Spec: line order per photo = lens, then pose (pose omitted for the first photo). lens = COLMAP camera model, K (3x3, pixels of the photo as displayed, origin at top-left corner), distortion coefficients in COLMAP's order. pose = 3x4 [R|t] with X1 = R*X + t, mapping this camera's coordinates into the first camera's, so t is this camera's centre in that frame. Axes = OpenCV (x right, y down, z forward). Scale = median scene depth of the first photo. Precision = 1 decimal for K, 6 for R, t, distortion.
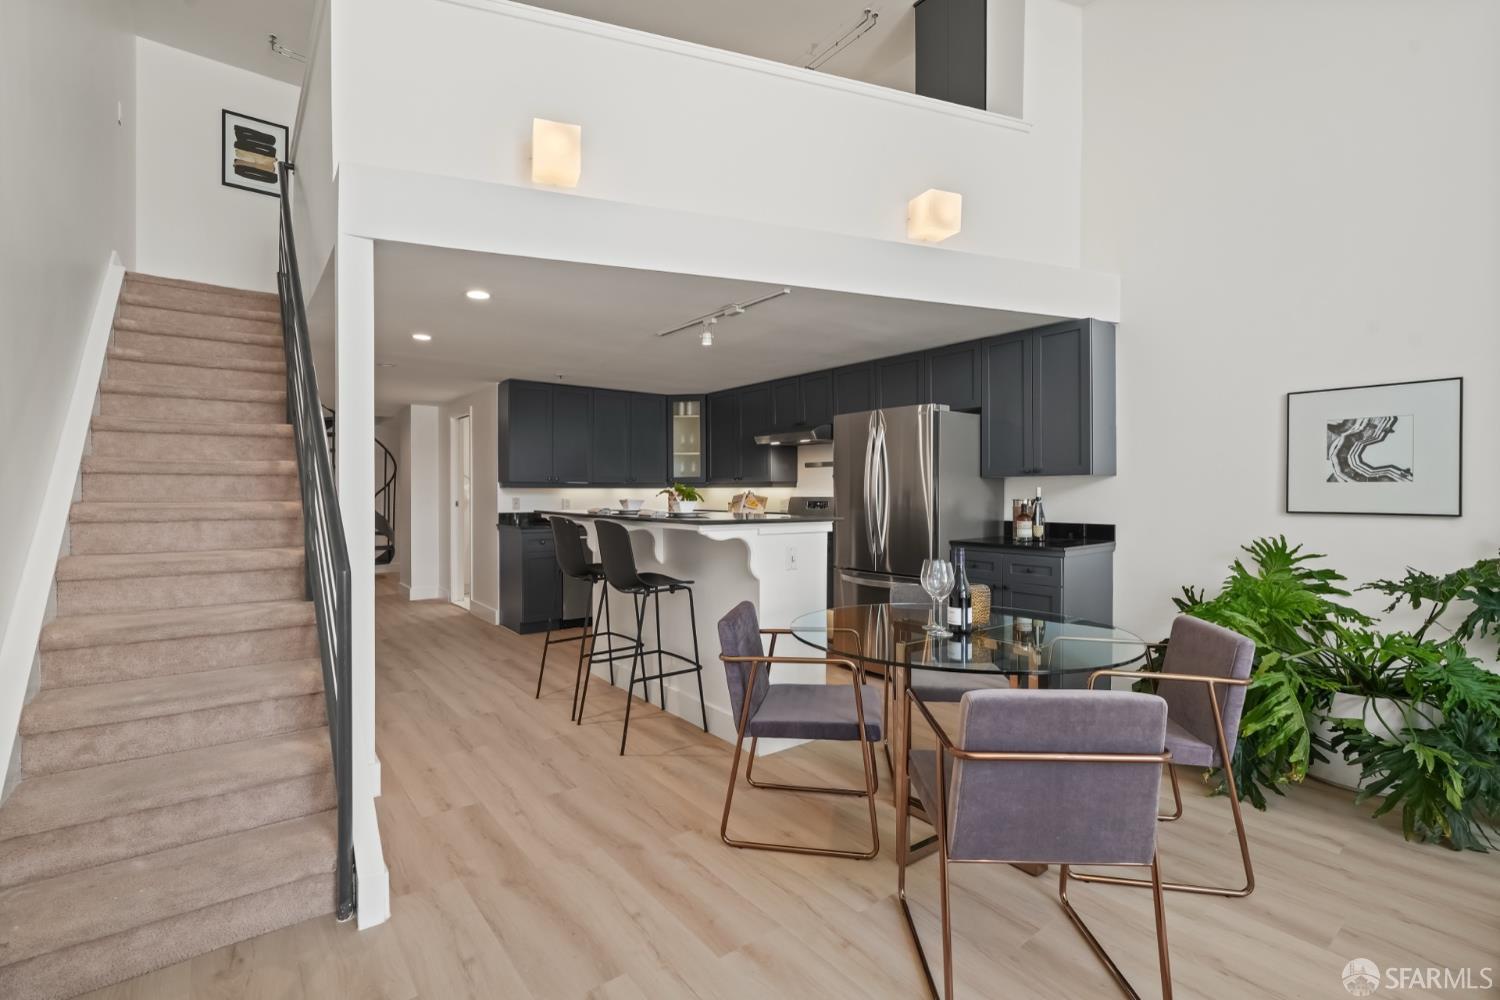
lens RADIAL K [[683.3, 0, 721.5], [0, 683.3, 491.9], [0, 0, 1]] dist [-0.004947, 0.003413]
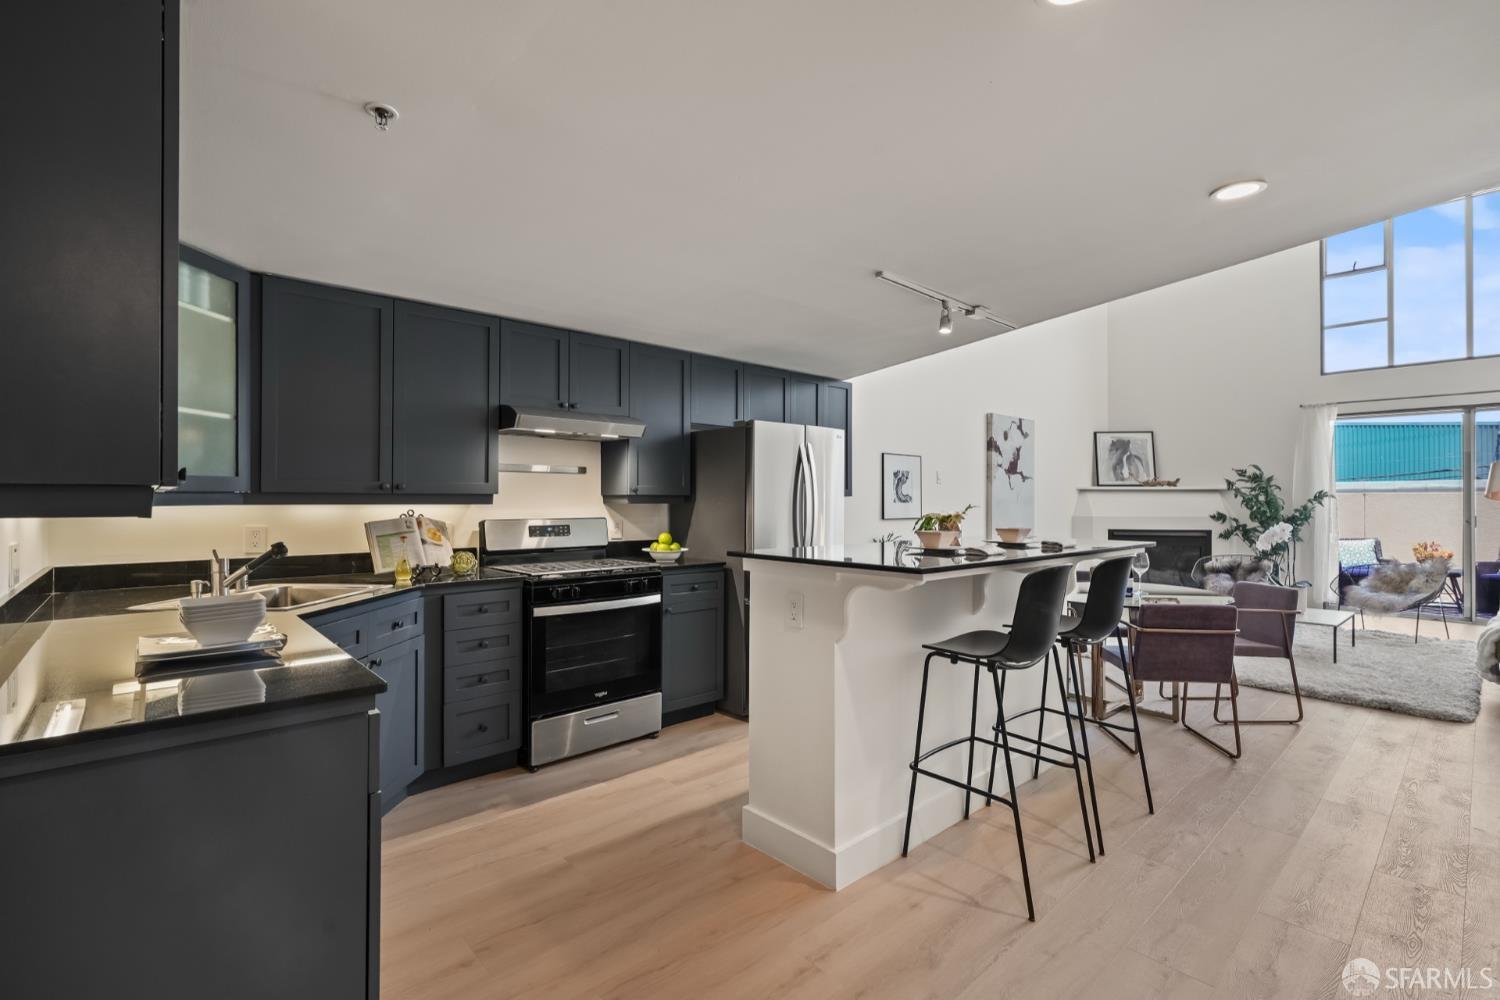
lens RADIAL K [[683.3, 0, 740.0], [0, 683.3, 498.5], [0, 0, 1]] dist [-0.004947, 0.003413]
pose [[-0.104320, 0.002131, 0.994542, -0.786791], [-0.003052, 0.999992, -0.002463, -0.015866], [-0.994539, -0.003293, -0.104312, 1.316425]]
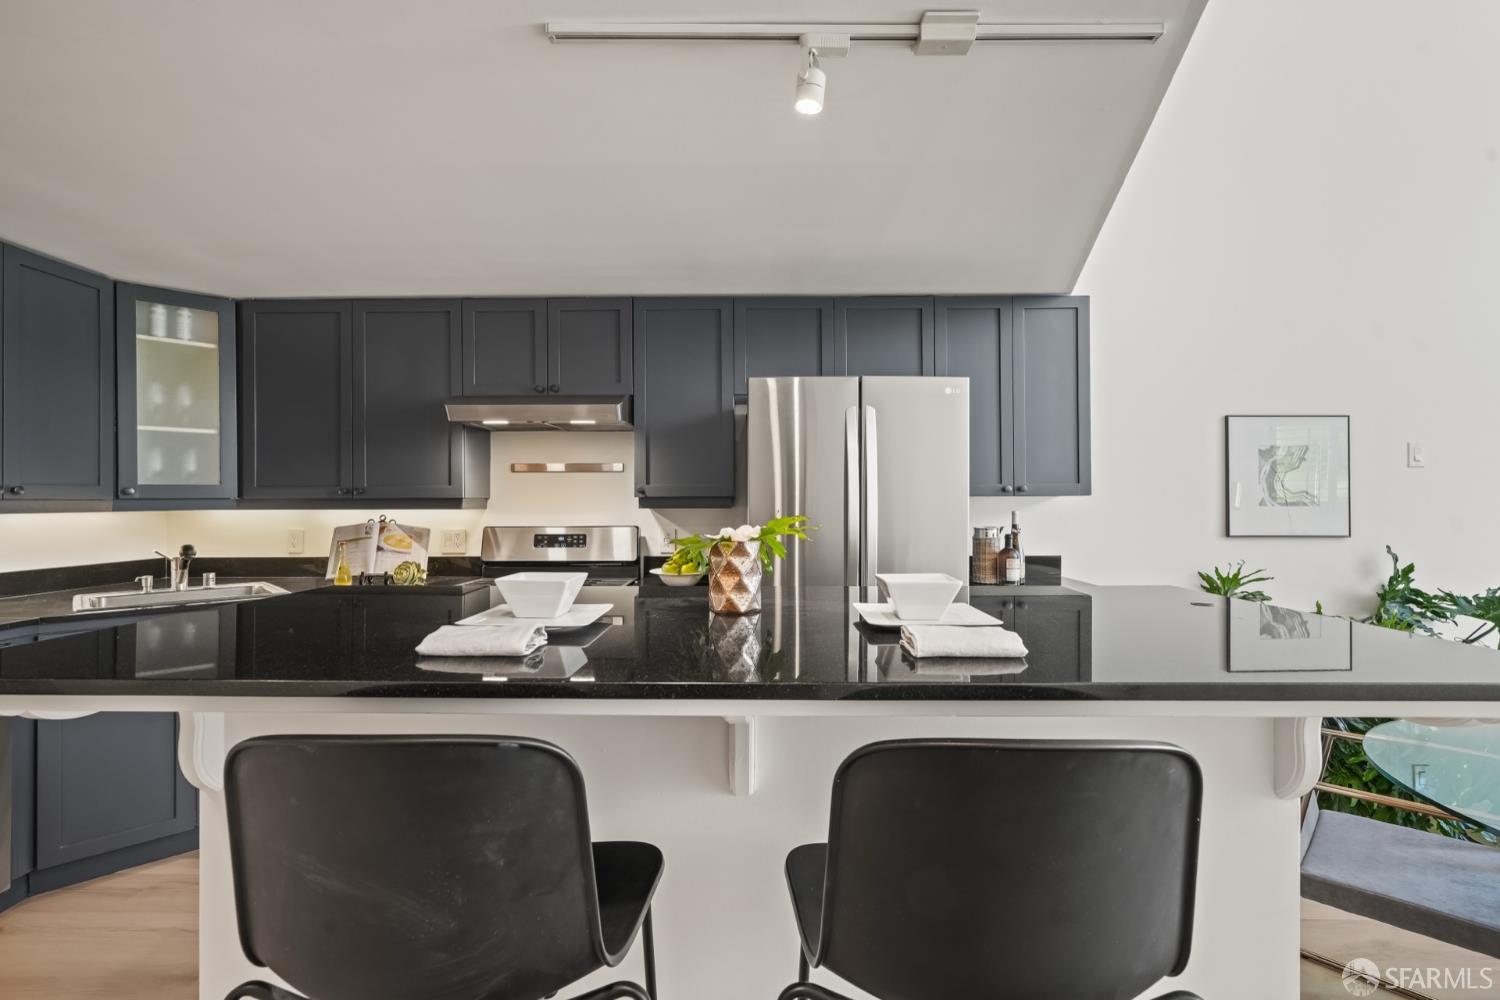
lens RADIAL K [[683.3, 0, 752.3], [0, 683.3, 498.1], [0, 0, 1]] dist [-0.004947, 0.003413]
pose [[0.596445, 0.007206, 0.802621, -0.312242], [0.002022, 0.999943, -0.010481, -0.013914], [-0.802651, 0.007874, 0.596397, 0.808166]]
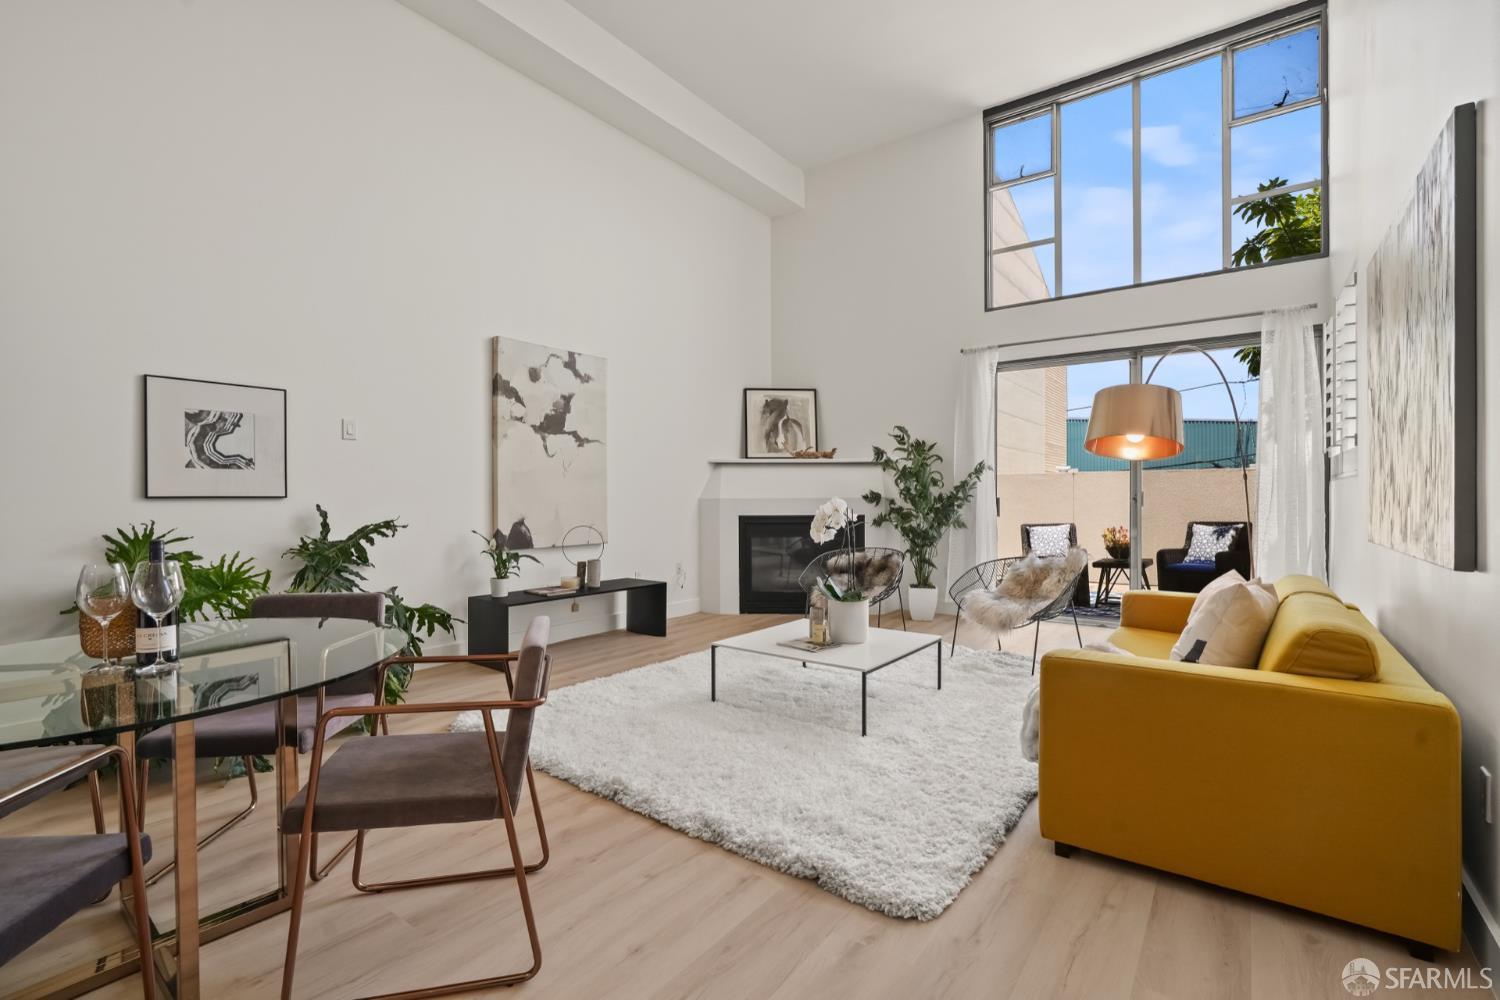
lens RADIAL K [[683.3, 0, 754.0], [0, 683.3, 497.4], [0, 0, 1]] dist [-0.004947, 0.003413]
pose [[-0.299625, -0.000804, 0.954057, -0.298446], [0.003264, 0.999993, 0.001868, 0.025841], [-0.954051, 0.003674, -0.299620, 0.389878]]
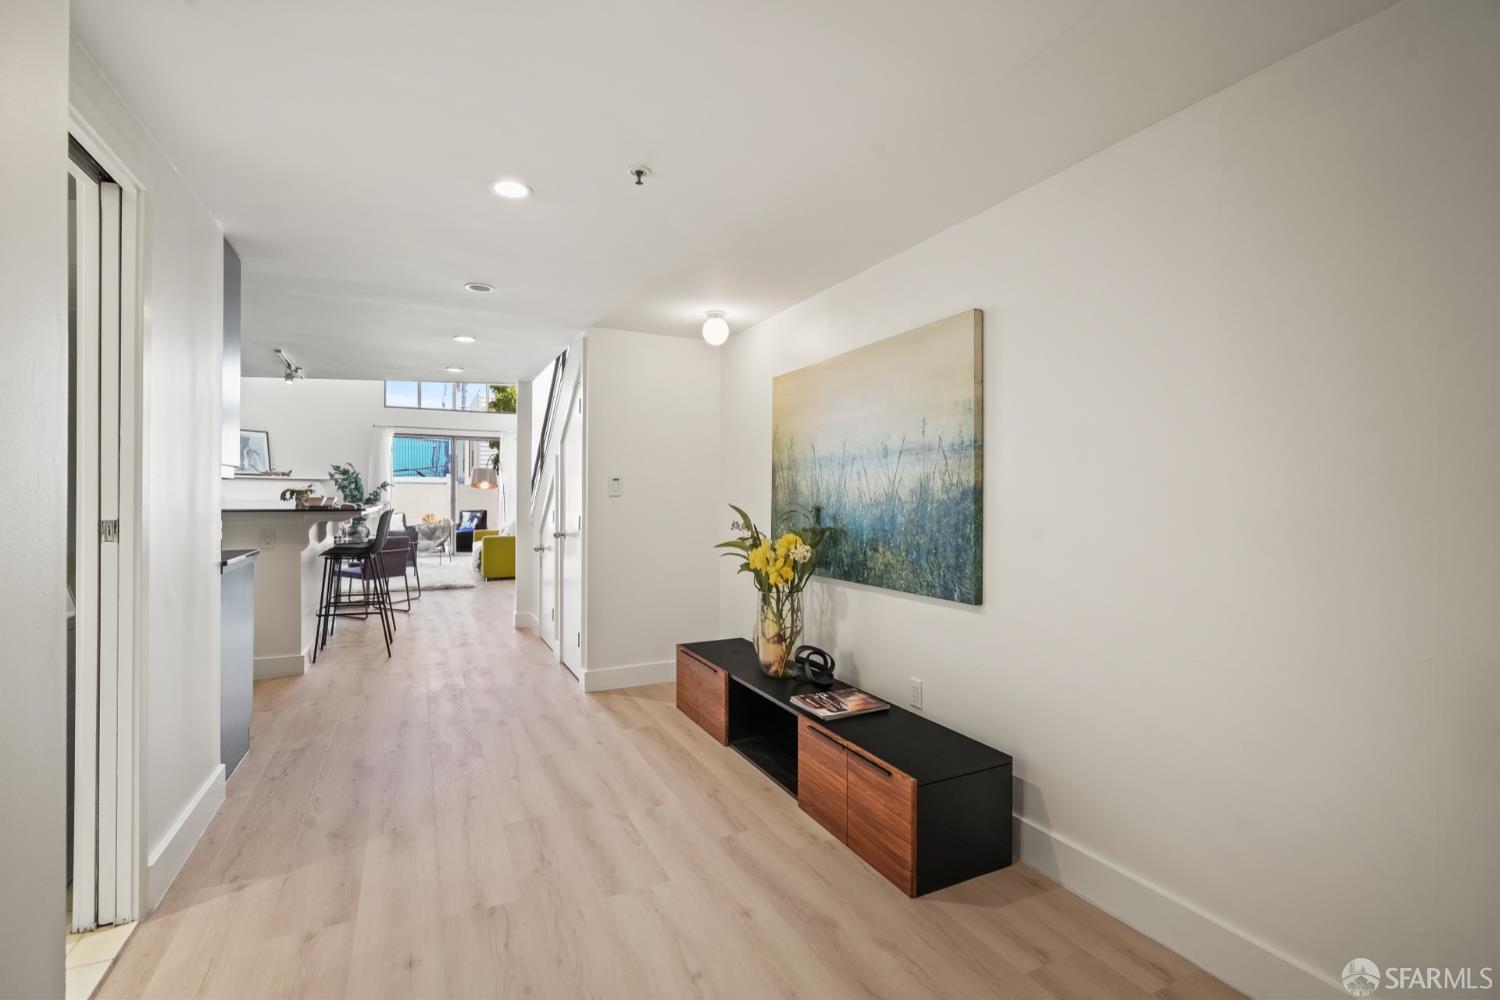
lens RADIAL K [[683.3, 0, 753.8], [0, 683.3, 497.2], [0, 0, 1]] dist [-0.004947, 0.003413]
pose [[-0.985227, -0.005692, 0.171159, -1.164219], [-0.005521, 0.999984, 0.001469, 0.007904], [-0.171165, 0.000503, -0.985242, 2.175827]]
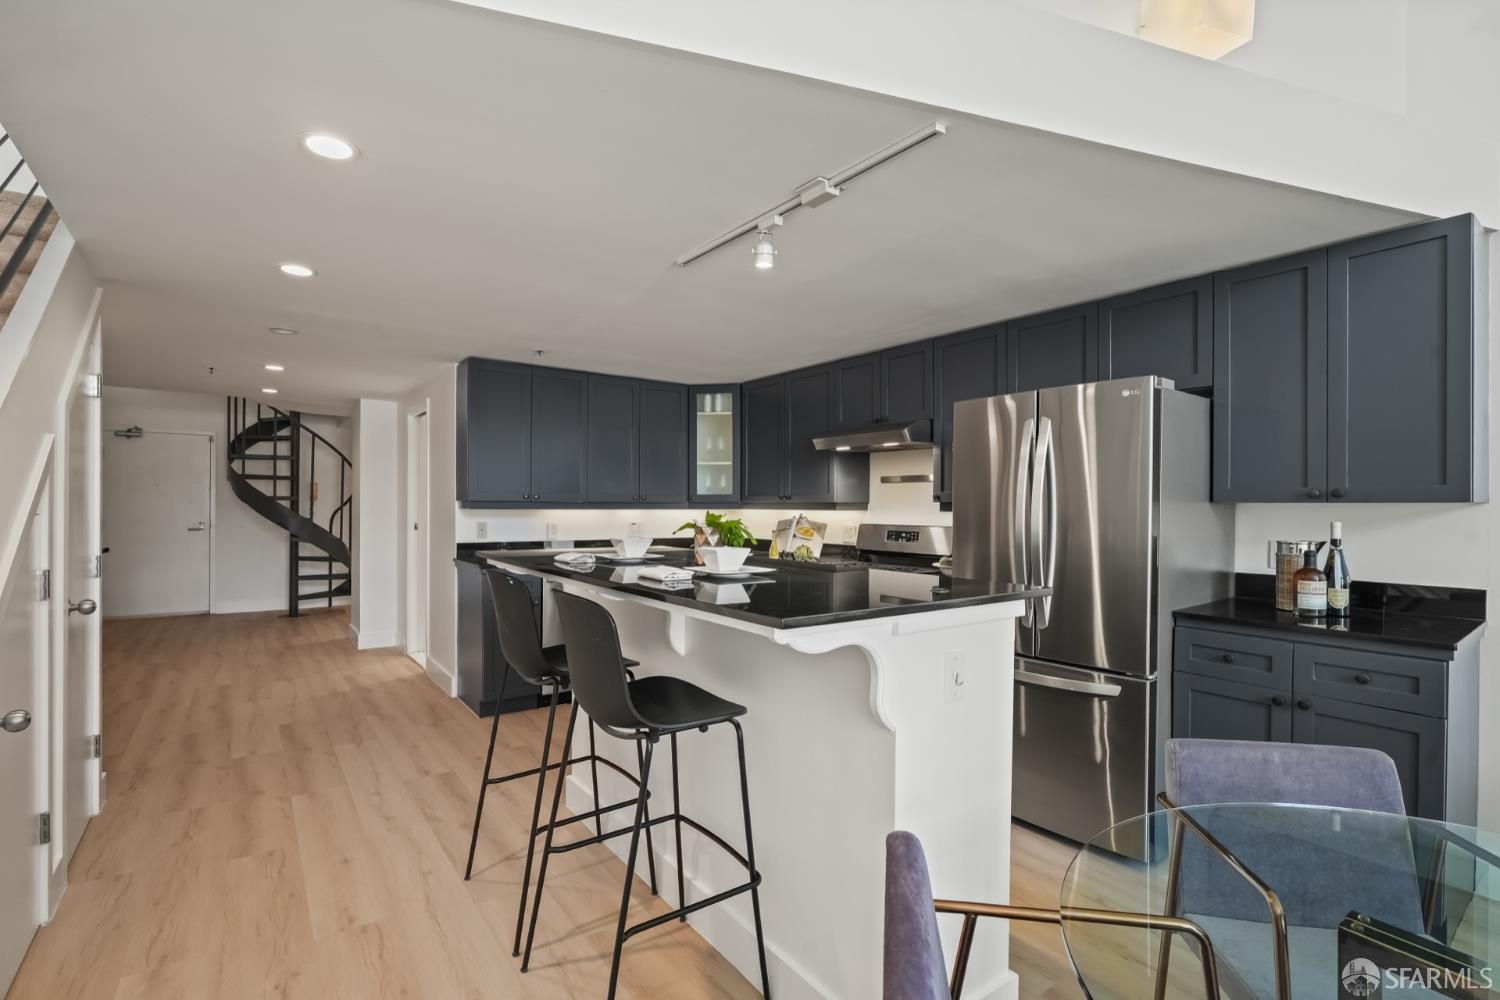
lens RADIAL K [[683.3, 0, 734.5], [0, 683.3, 503.4], [0, 0, 1]] dist [-0.004947, 0.003413]
pose [[0.999962, 0.005494, -0.006711, -0.040961], [-0.005496, 0.999985, -0.000279, -0.019926], [0.006709, 0.000316, 0.999977, 0.433471]]
